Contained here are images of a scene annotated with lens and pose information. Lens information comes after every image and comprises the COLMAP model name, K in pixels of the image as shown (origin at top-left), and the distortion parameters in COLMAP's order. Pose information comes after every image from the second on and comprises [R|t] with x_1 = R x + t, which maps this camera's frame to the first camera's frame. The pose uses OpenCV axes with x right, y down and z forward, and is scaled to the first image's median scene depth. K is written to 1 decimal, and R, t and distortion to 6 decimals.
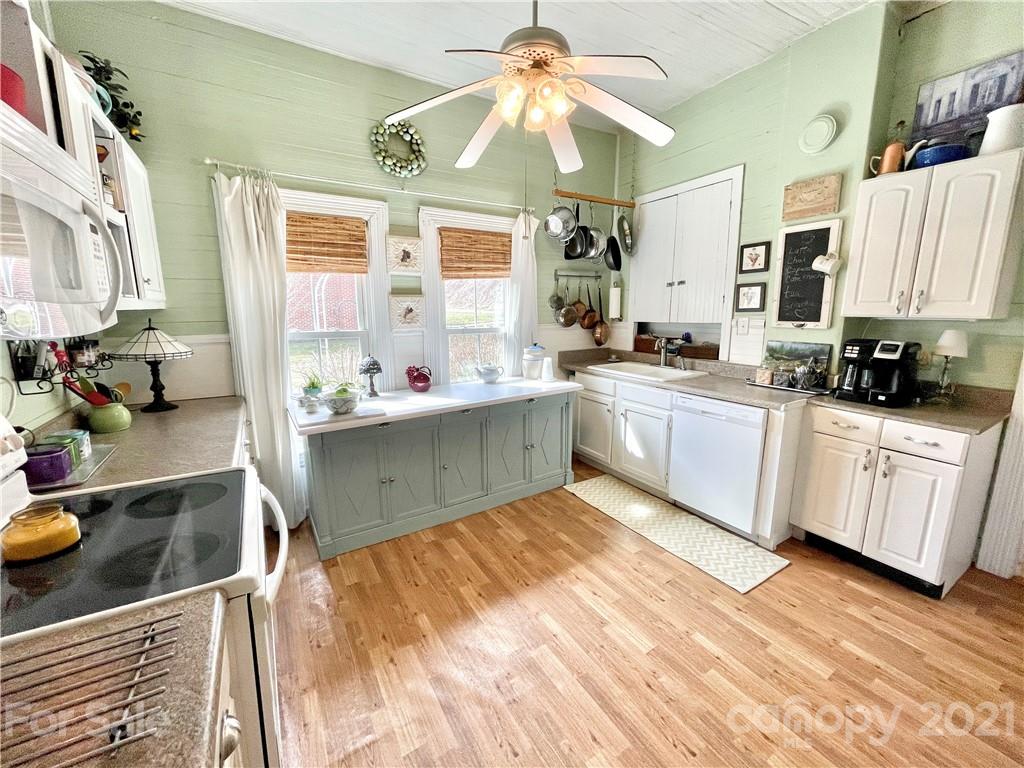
lens RADIAL K [[411.9, 0, 512.0], [0, 411.9, 384.0], [0, 0, 1]] dist [-0.006229, 0.000416]
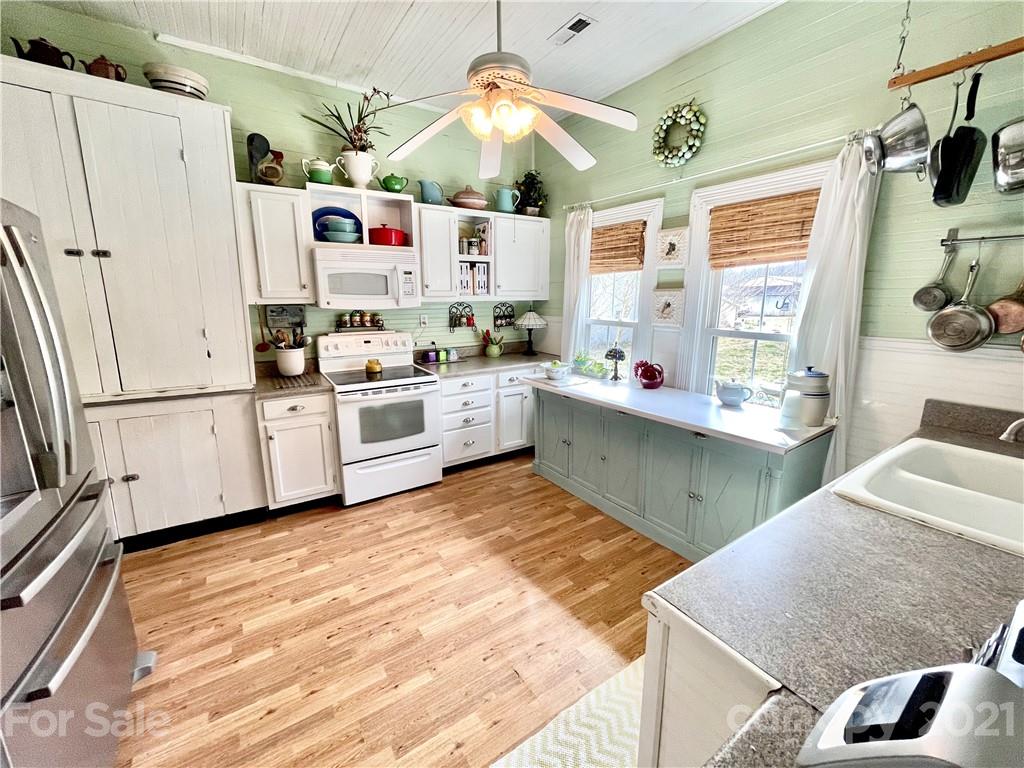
lens RADIAL K [[412.9, 0, 510.4], [0, 412.9, 380.1], [0, 0, 1]] dist [0.000651, 0.000028]
pose [[0.032230, 0.206813, -0.977849, 0.821255], [-0.185714, 0.962559, 0.197458, -0.150235], [0.982075, 0.175236, 0.069431, 0.682419]]
